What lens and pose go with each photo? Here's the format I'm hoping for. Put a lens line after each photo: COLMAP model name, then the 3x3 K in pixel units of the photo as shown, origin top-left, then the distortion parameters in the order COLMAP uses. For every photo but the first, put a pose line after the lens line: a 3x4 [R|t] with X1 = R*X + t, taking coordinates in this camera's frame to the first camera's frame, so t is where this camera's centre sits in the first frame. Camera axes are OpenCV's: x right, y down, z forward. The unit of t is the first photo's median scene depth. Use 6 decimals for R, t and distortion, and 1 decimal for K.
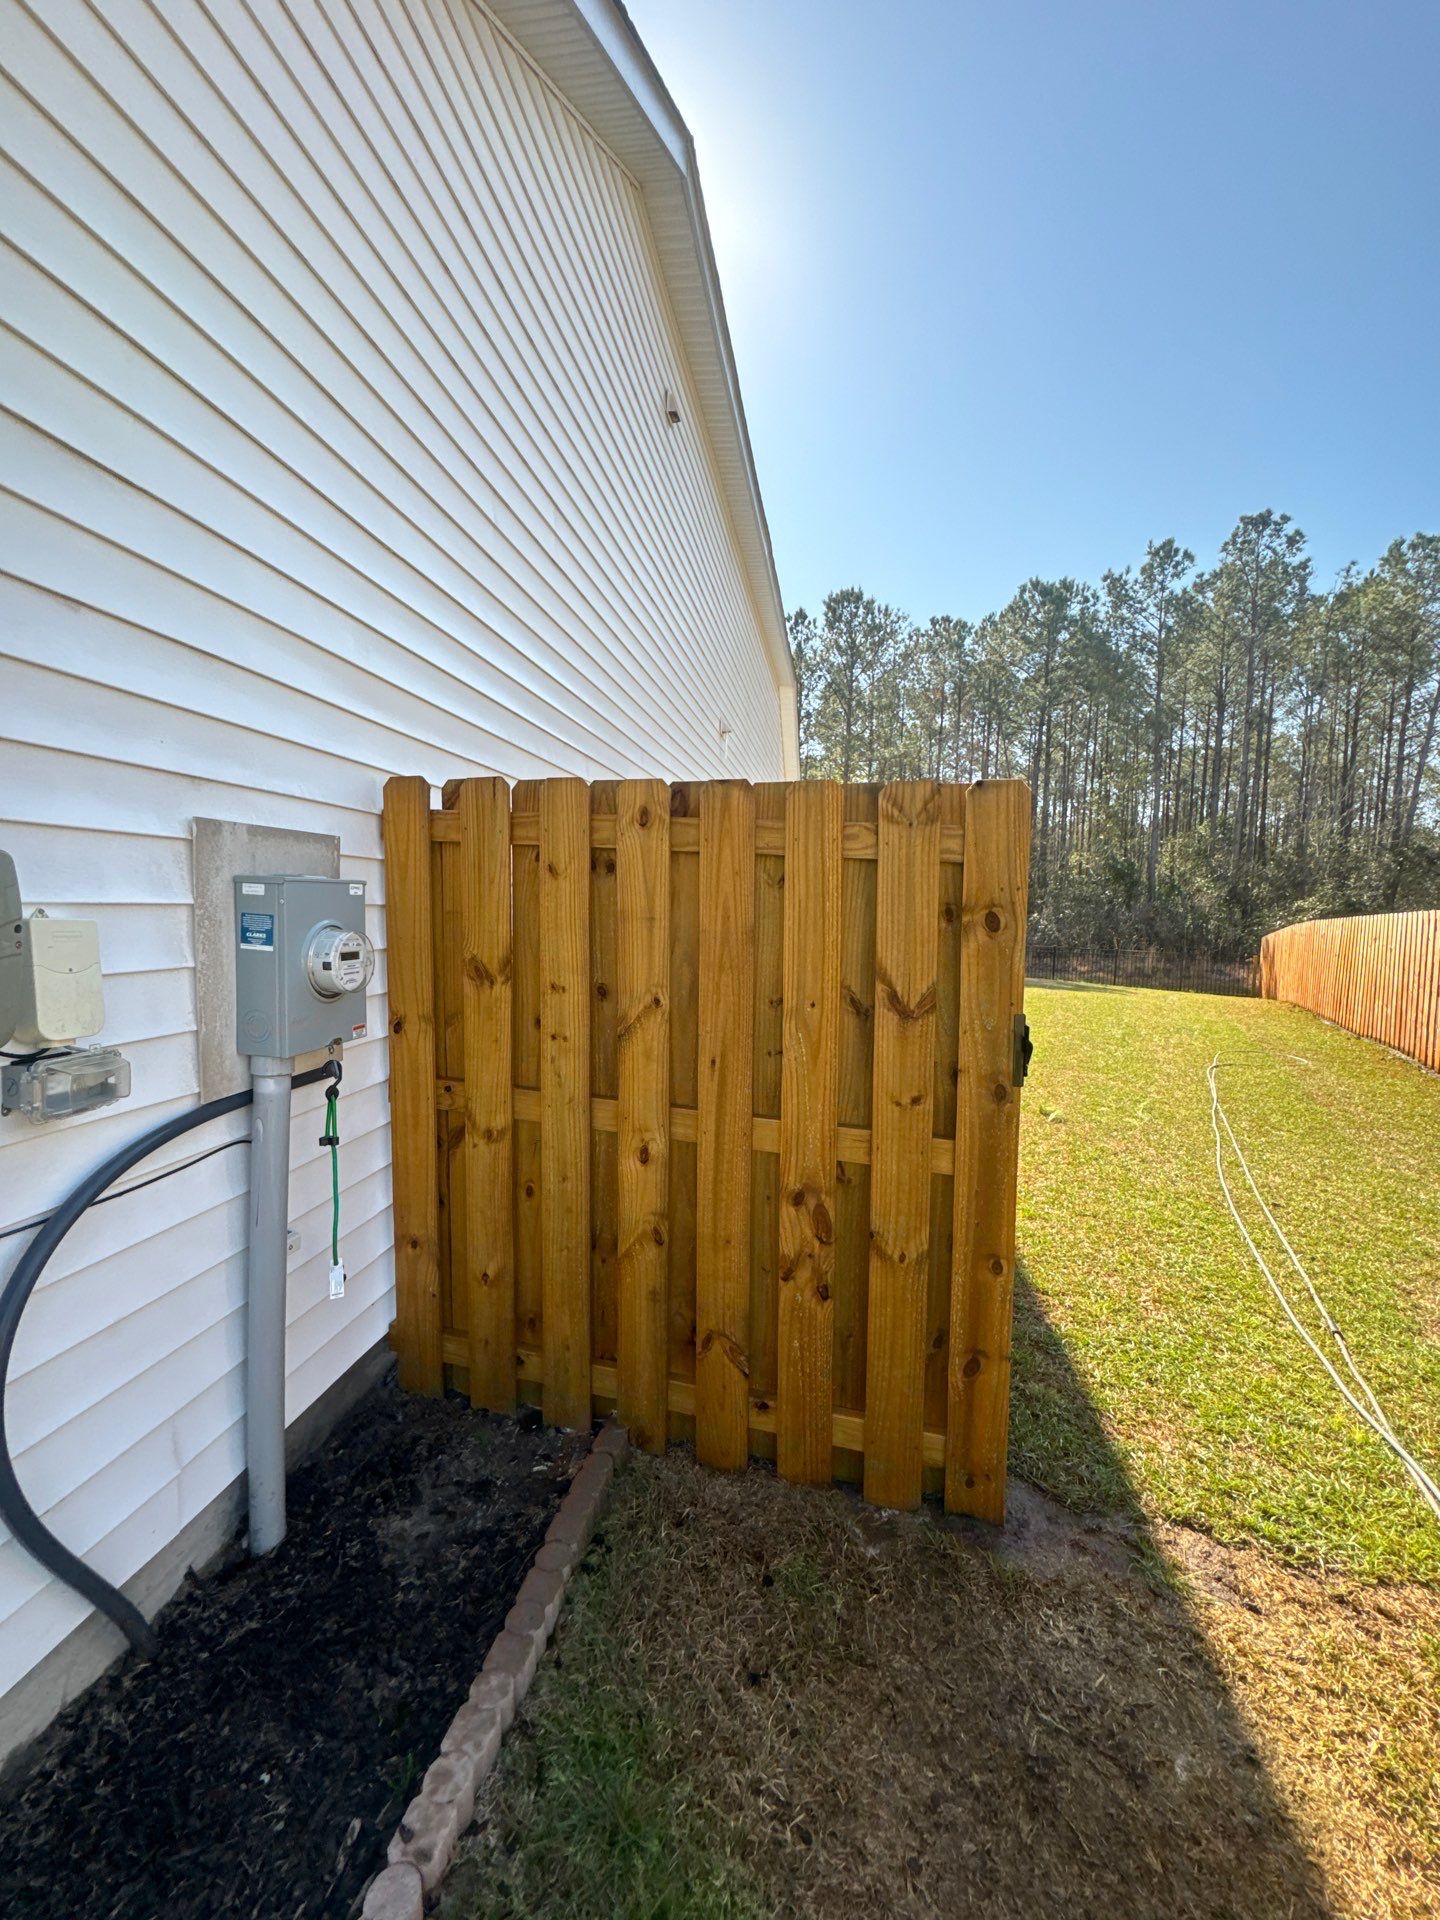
lens RADIAL K [[764.8, 0, 718.7], [0, 764.8, 956.9], [0, 0, 1]] dist [0.000347, 0.000417]
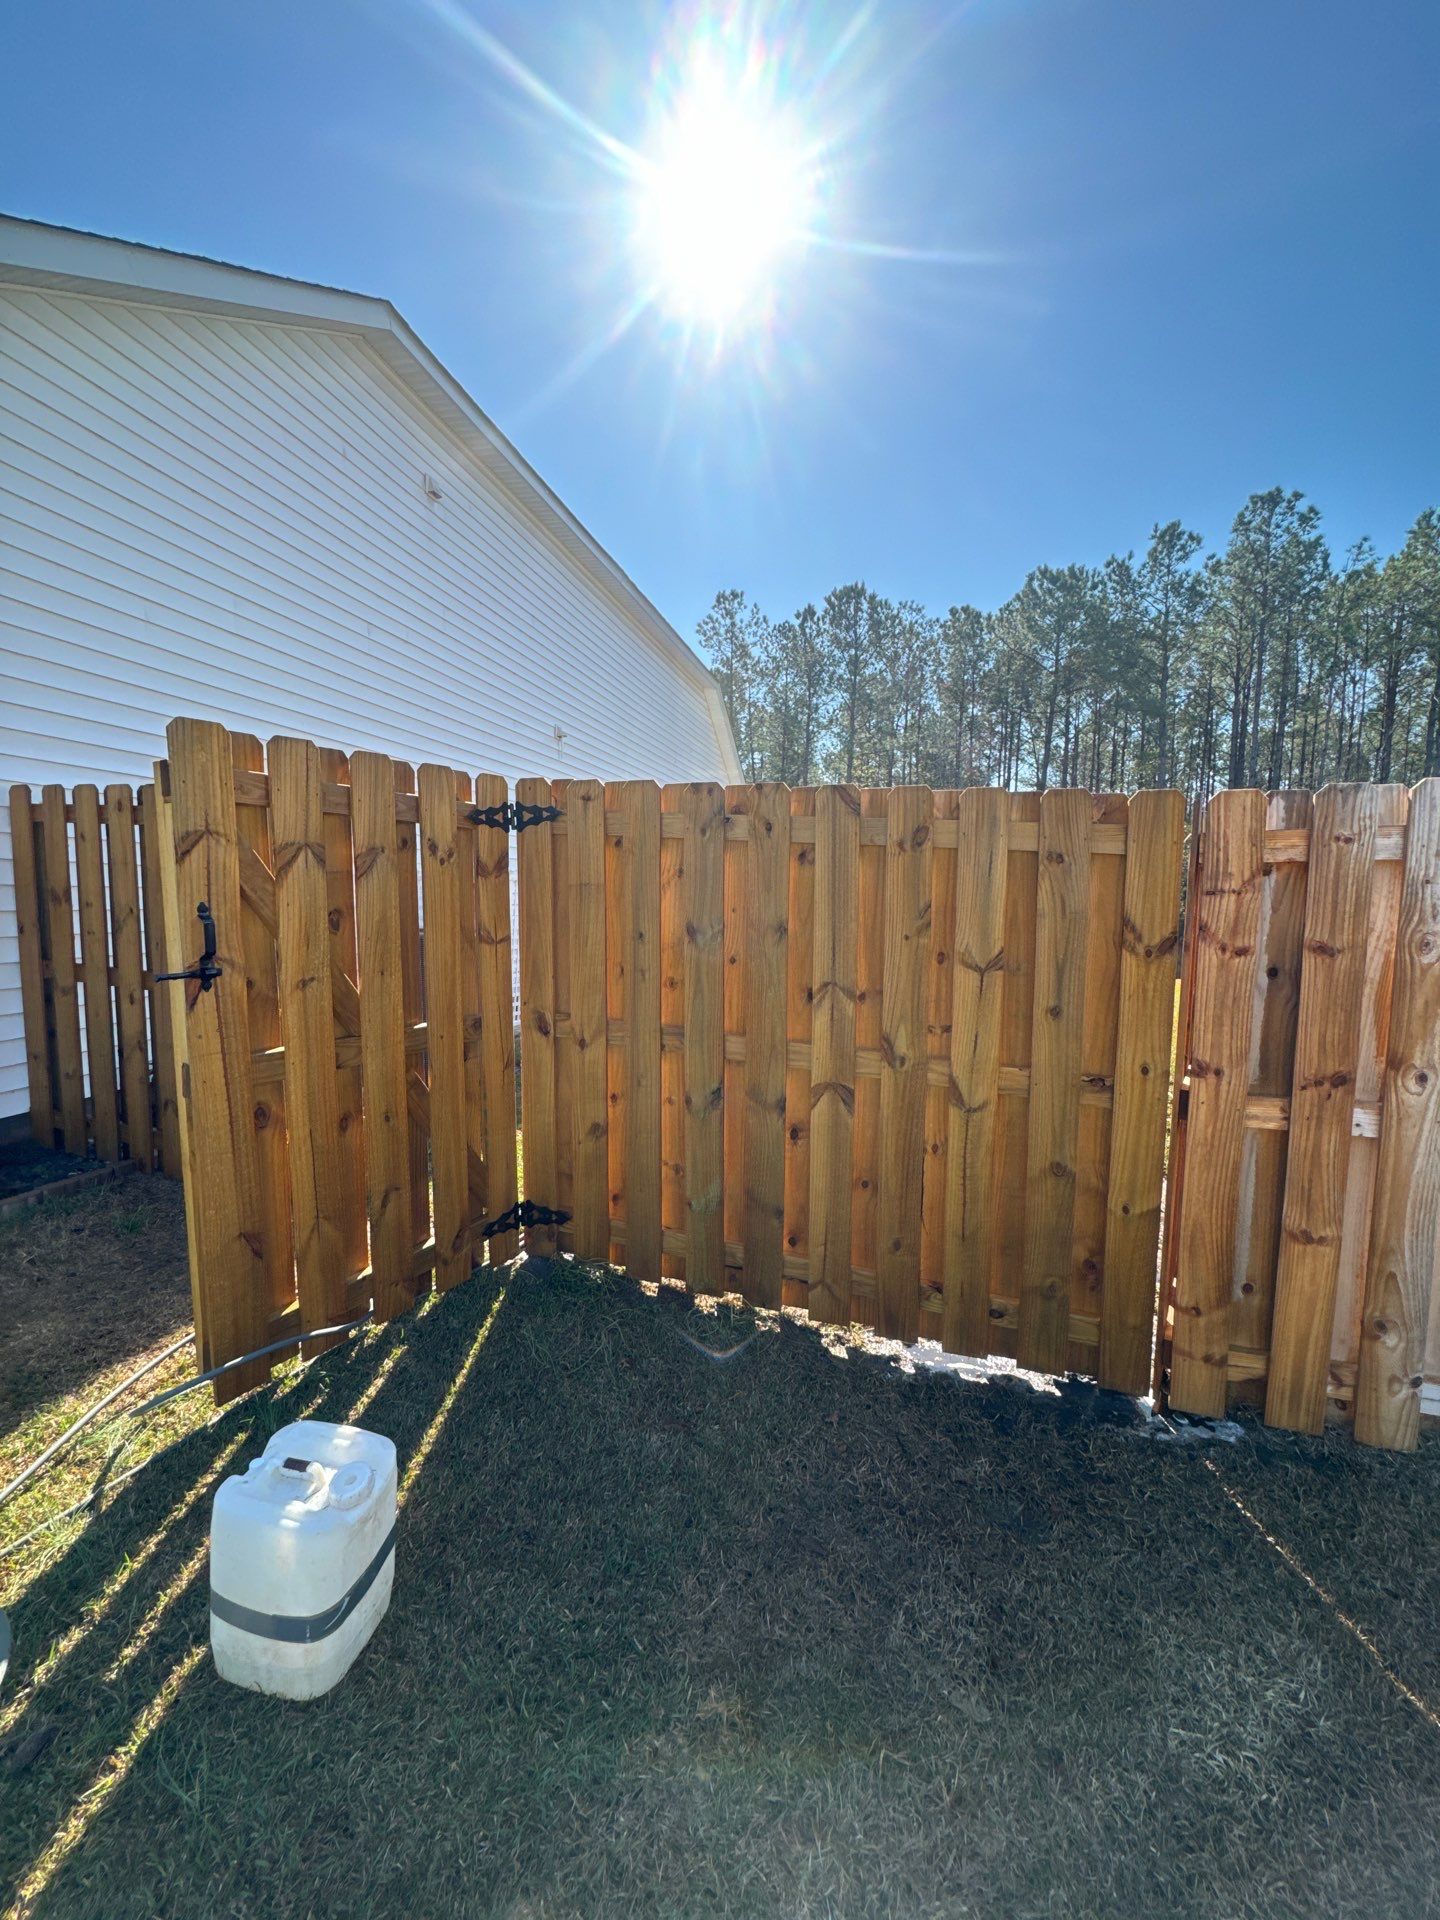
lens RADIAL K [[764.8, 0, 718.7], [0, 764.8, 956.9], [0, 0, 1]] dist [0.000347, 0.000417]
pose [[0.996328, 0.002287, -0.085583, 0.084509], [-0.001634, 0.999969, 0.007700, 0.008827], [0.085598, -0.007532, 0.996301, -0.038214]]
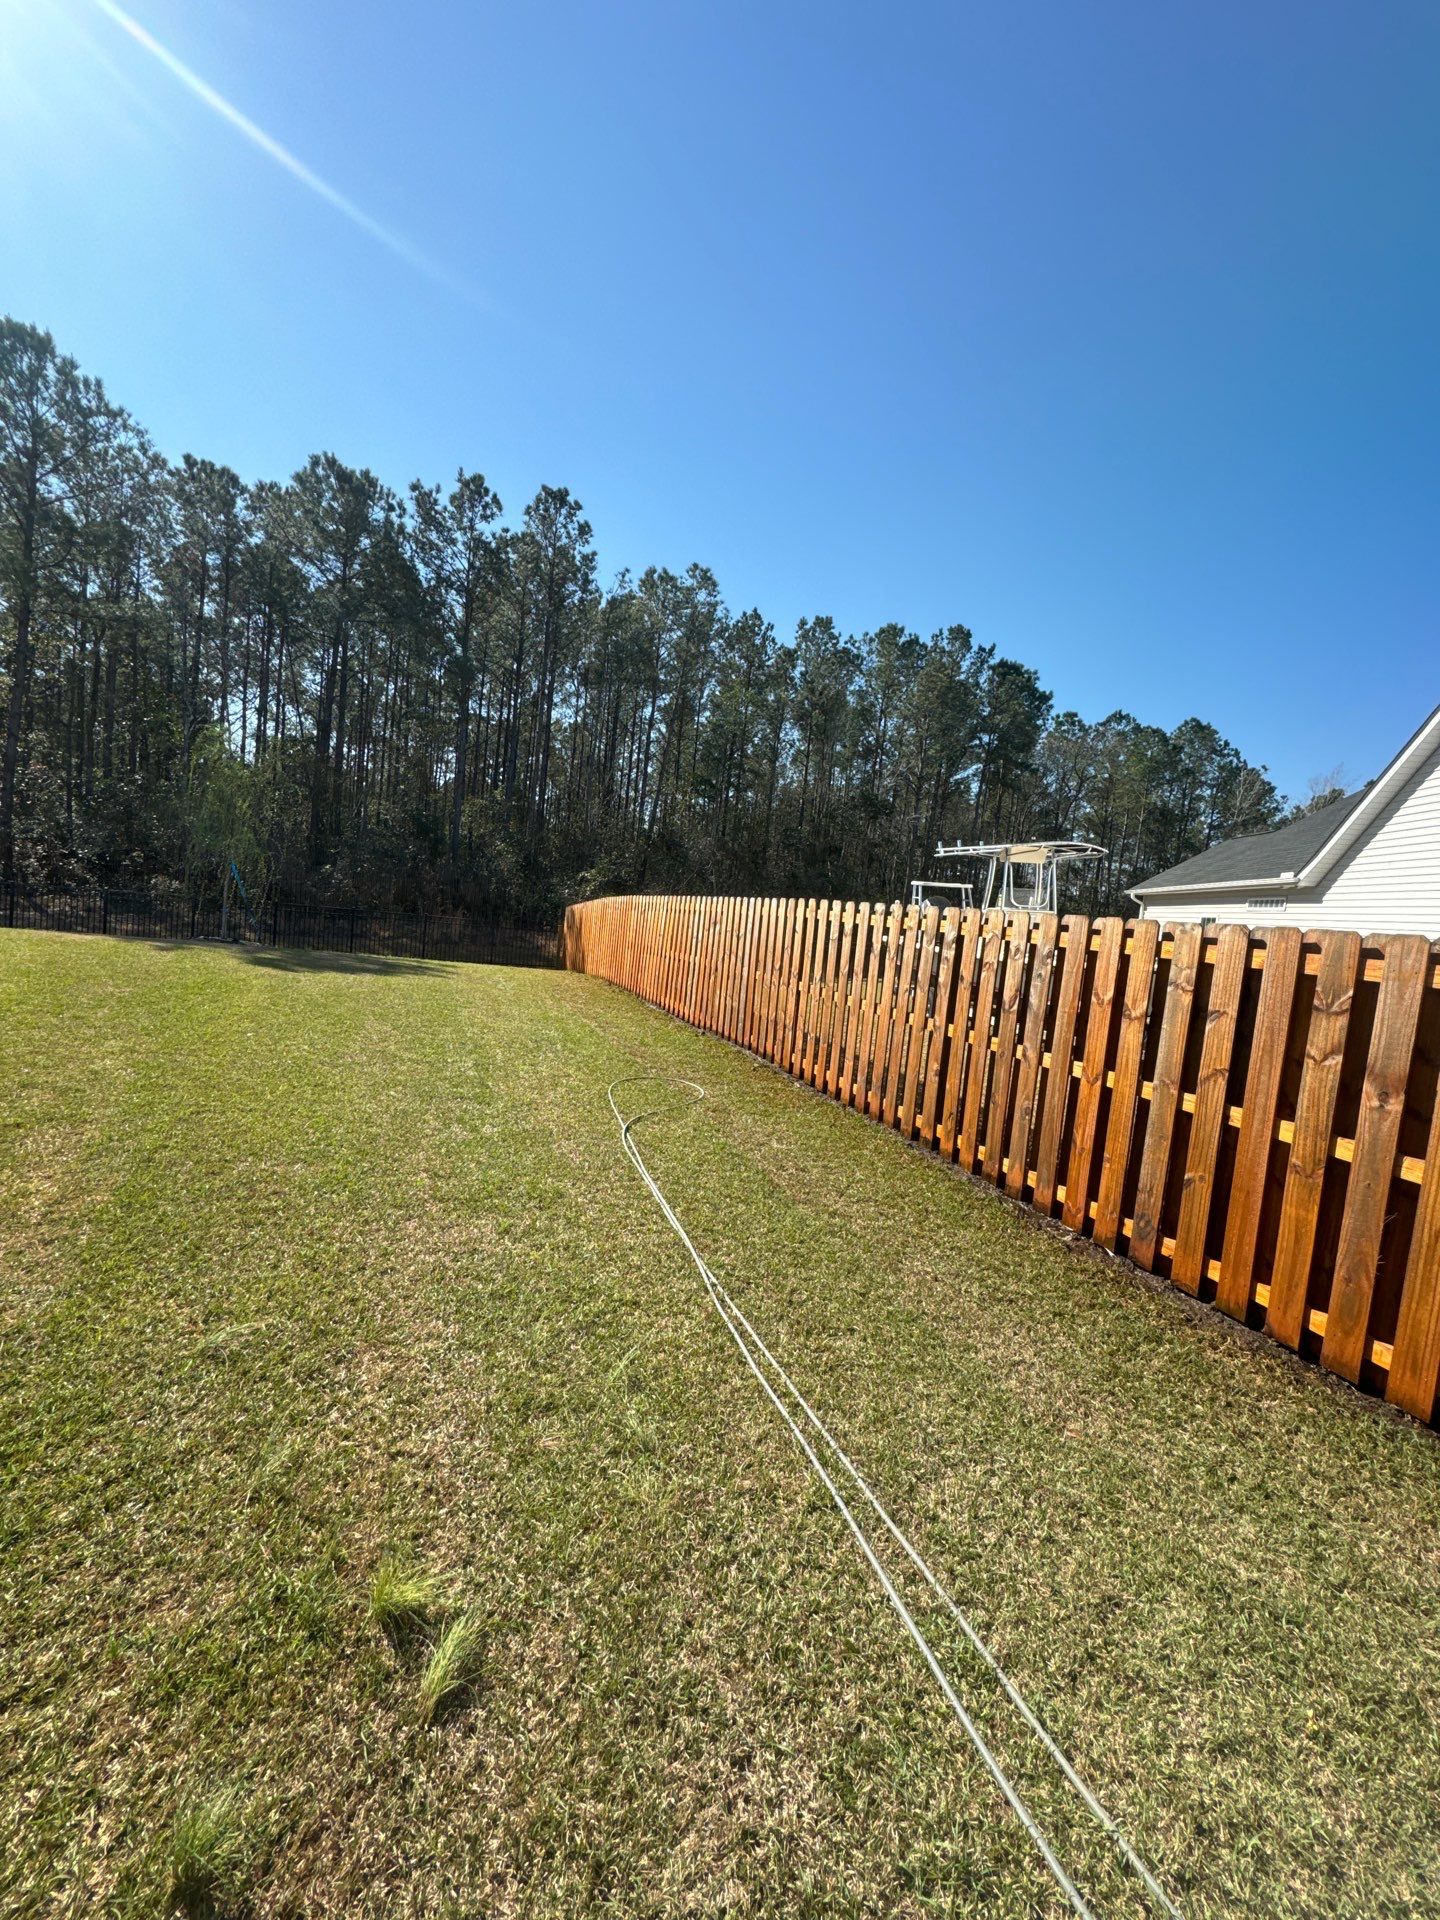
lens RADIAL K [[764.8, 0, 718.7], [0, 764.8, 956.9], [0, 0, 1]] dist [0.000347, 0.000417]
pose [[0.646505, -0.013383, 0.762793, 0.053522], [-0.032753, 0.998437, 0.045277, -0.008069], [-0.762207, -0.054256, 0.645056, 0.134720]]
